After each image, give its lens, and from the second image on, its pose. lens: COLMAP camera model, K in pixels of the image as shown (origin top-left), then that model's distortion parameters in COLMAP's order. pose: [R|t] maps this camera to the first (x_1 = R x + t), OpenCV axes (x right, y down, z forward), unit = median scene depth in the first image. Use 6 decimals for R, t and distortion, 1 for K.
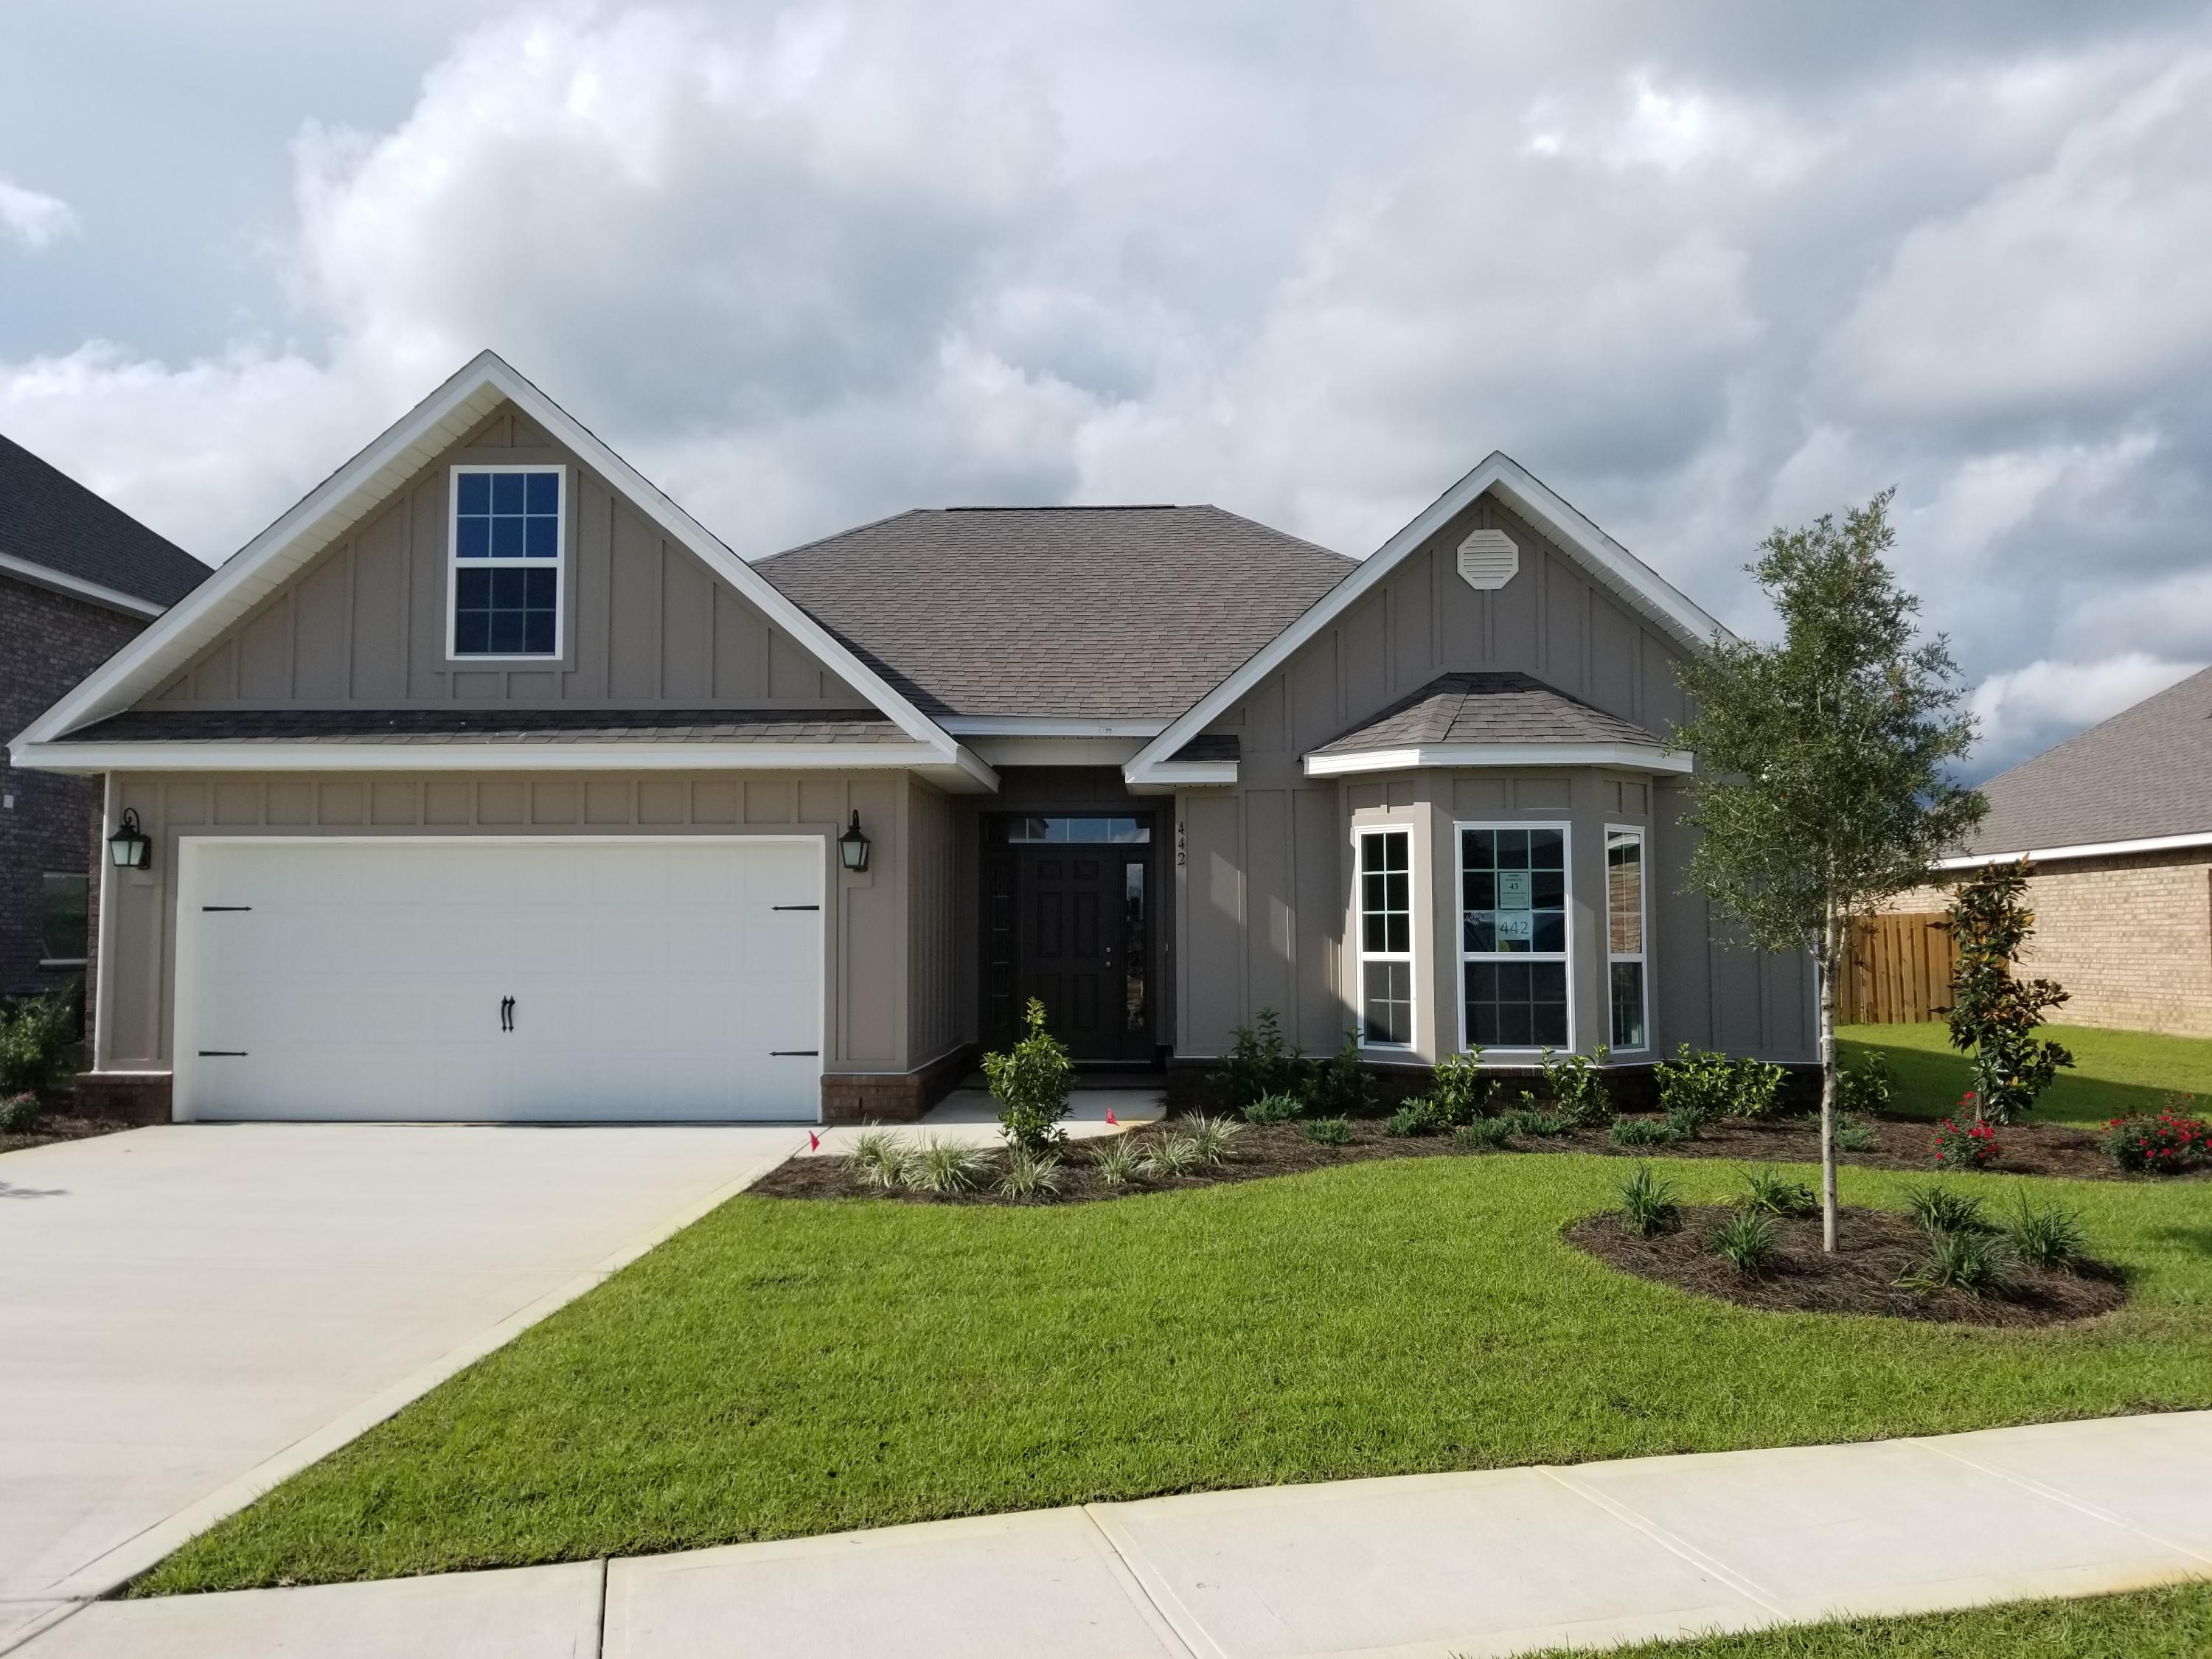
lens RADIAL K [[1754.5, 0, 1106.0], [0, 1754.5, 829.5], [0, 0, 1]] dist [0.055347, -0.120132]
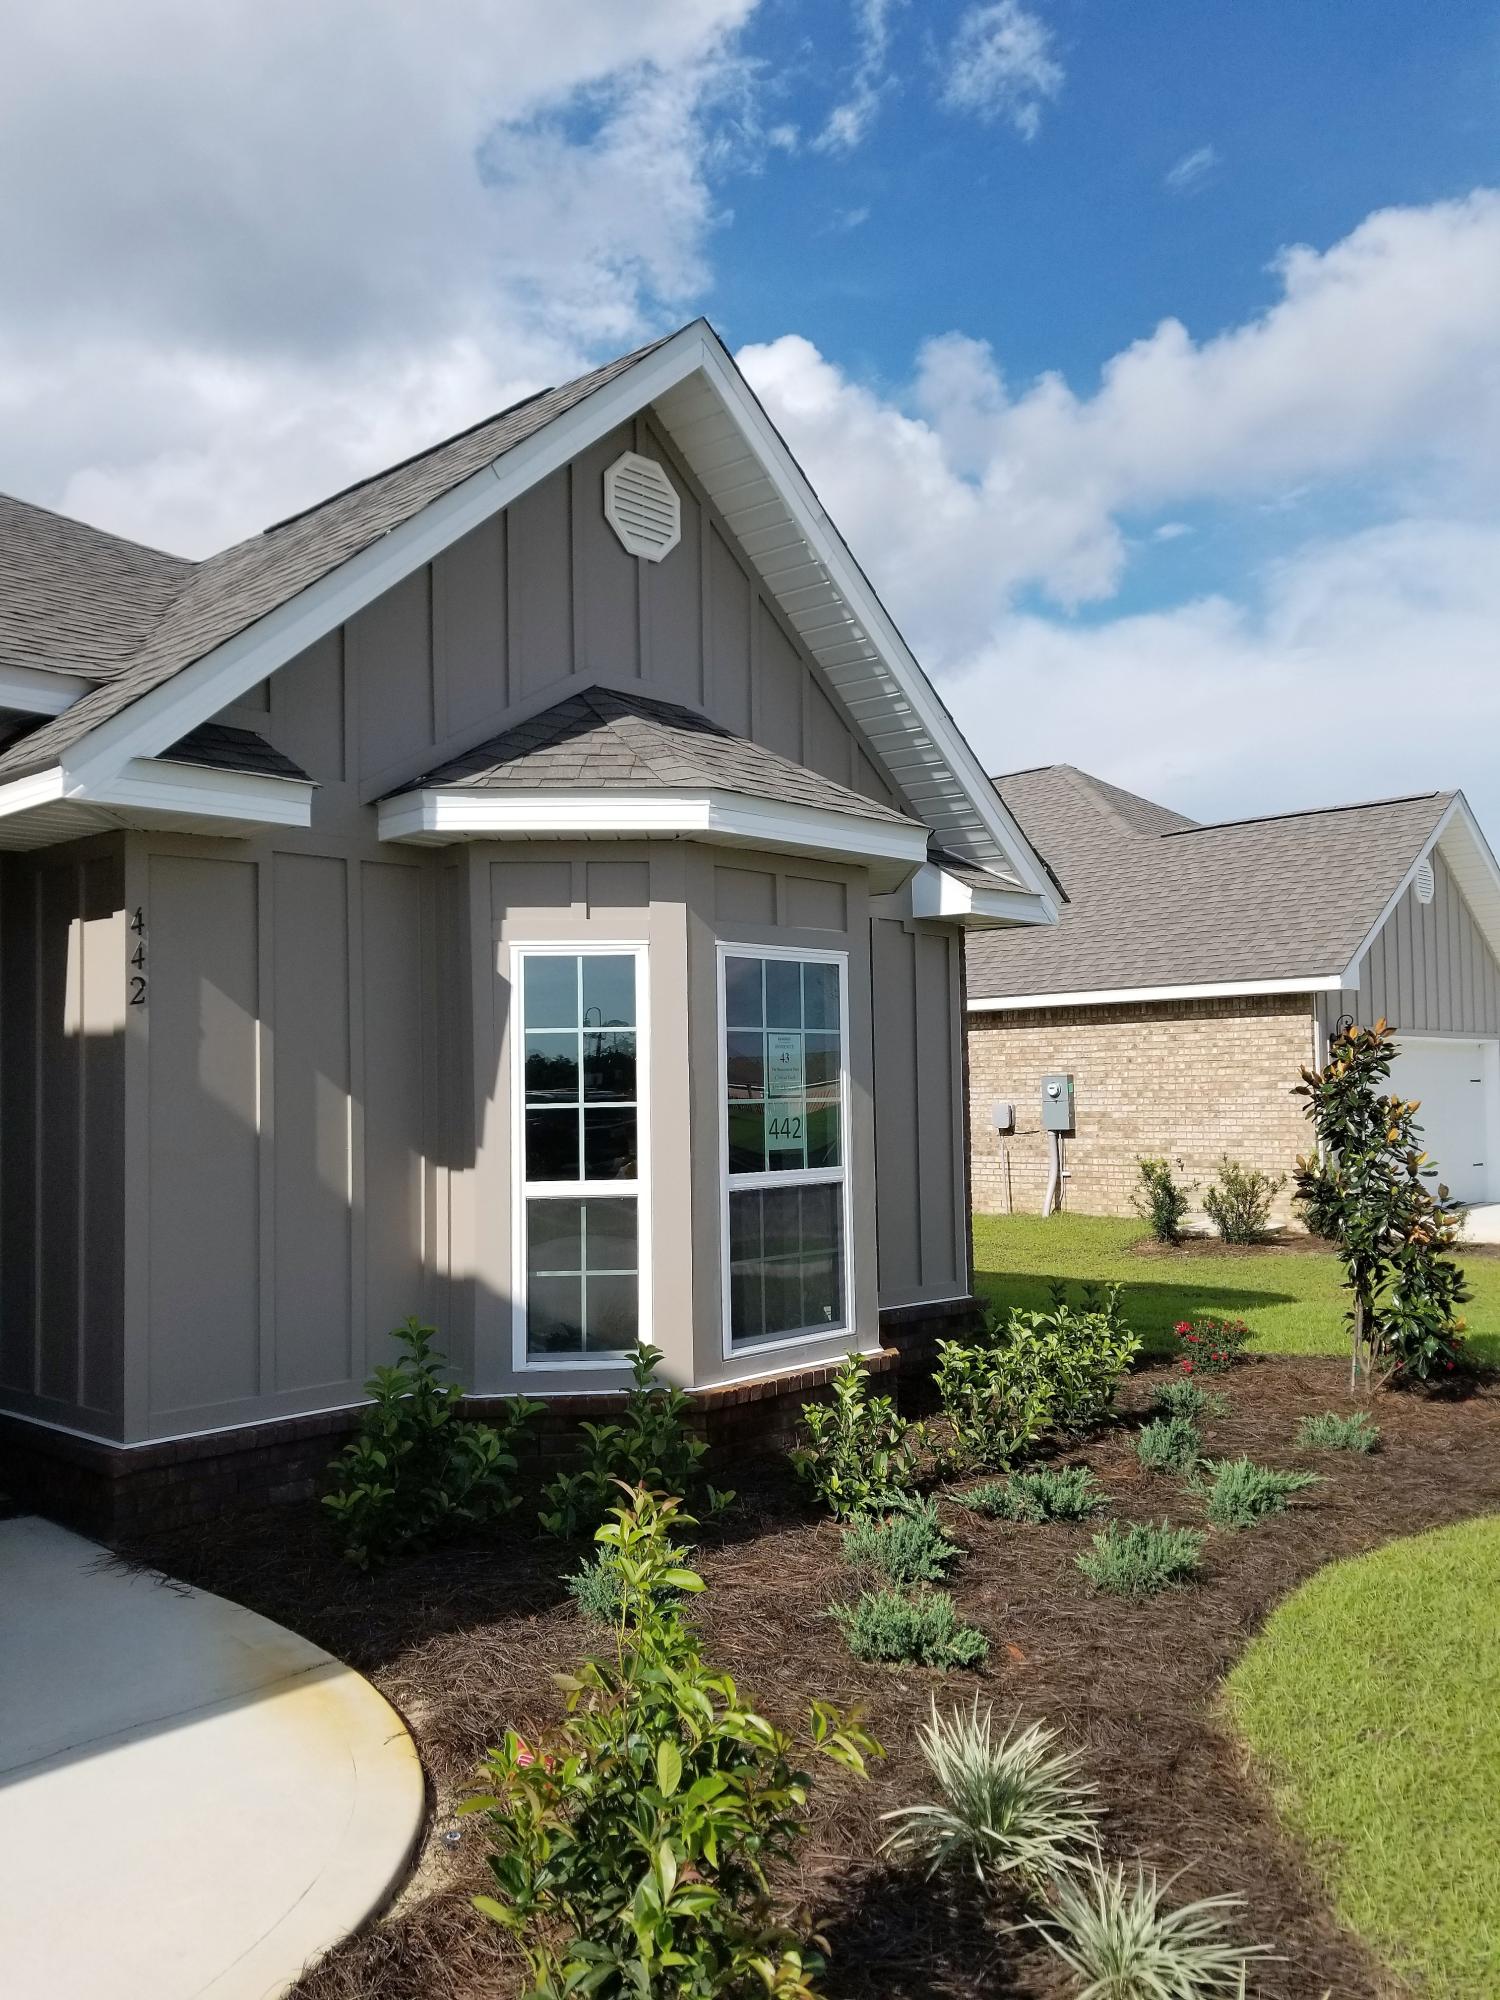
lens RADIAL K [[1586.3, 0, 761.9], [0, 1586.3, 1025.7], [0, 0, 1]] dist [0.055347, -0.120132]
pose [[0.656404, 0.021623, 0.754099, -0.171541], [-0.030362, 0.999536, -0.002232, 0.023062], [-0.753798, -0.021431, 0.656757, 0.660628]]
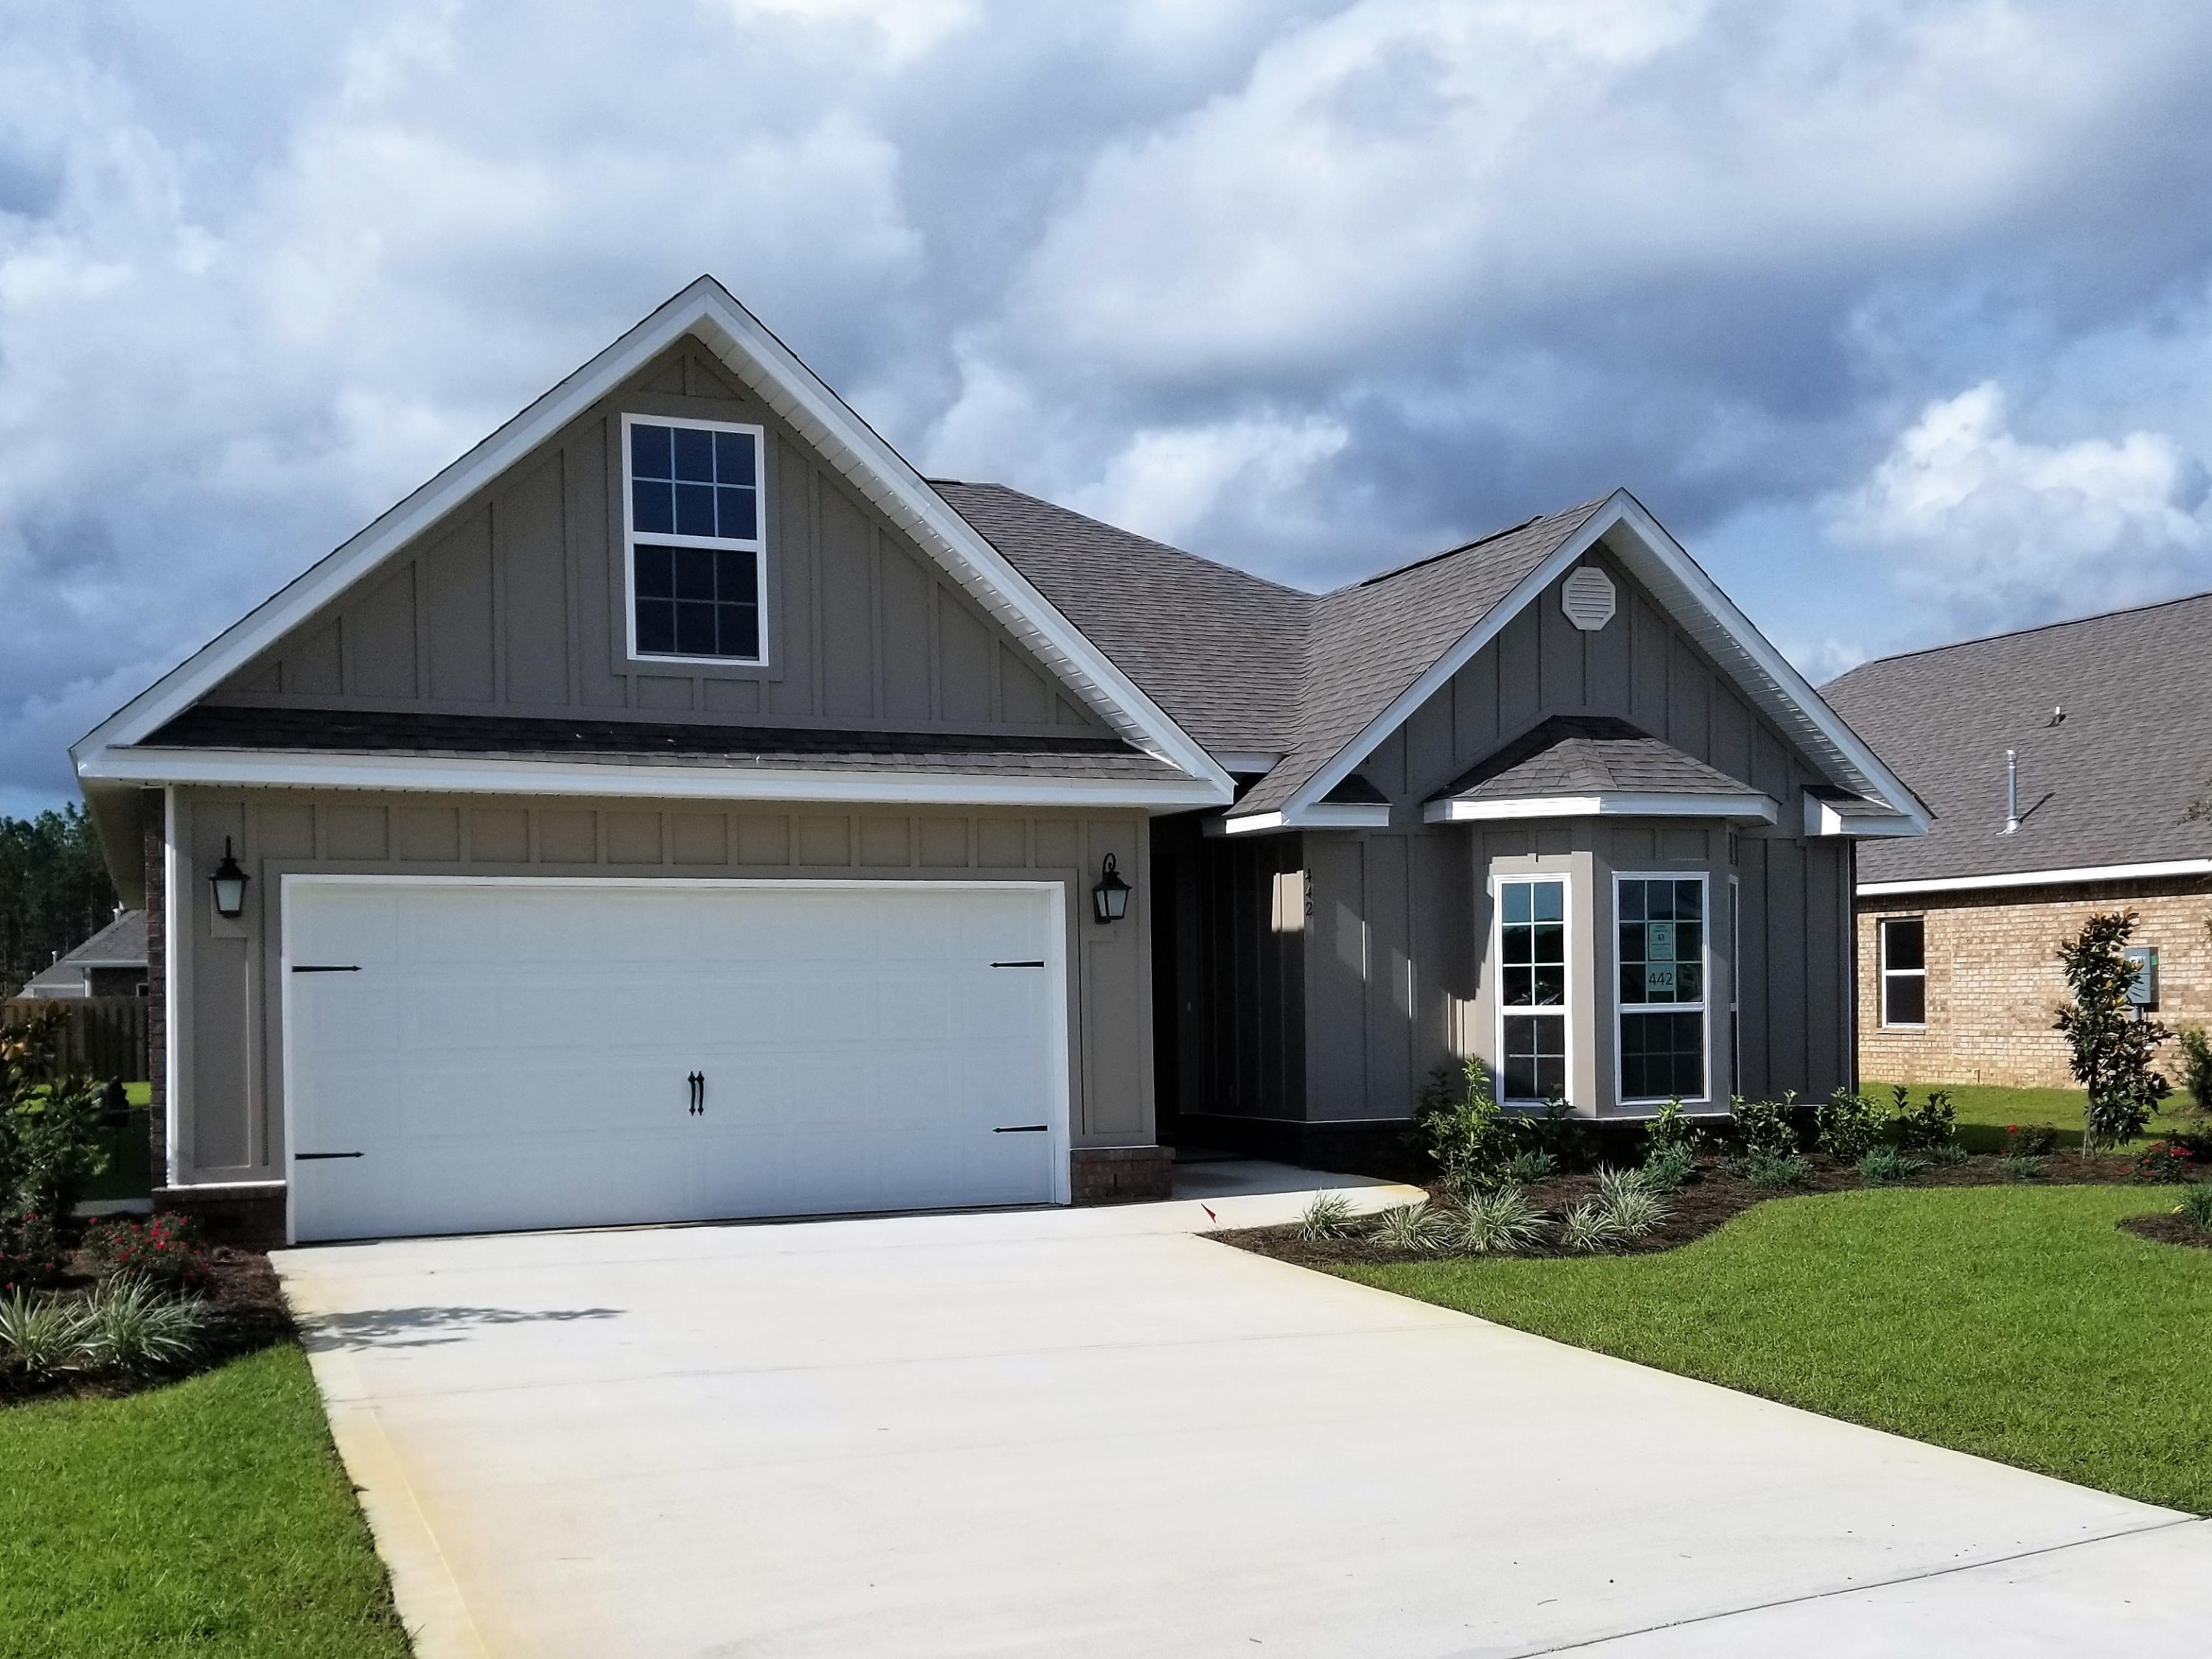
lens RADIAL K [[2276.6, 0, 1024.6], [0, 2276.6, 1030.5], [0, 0, 1]] dist [0.090310, -0.002010]
pose [[0.913814, -0.018217, 0.405724, -0.626570], [-0.010988, 0.997519, 0.069537, -0.001388], [-0.405984, -0.068002, 0.911347, -0.041069]]
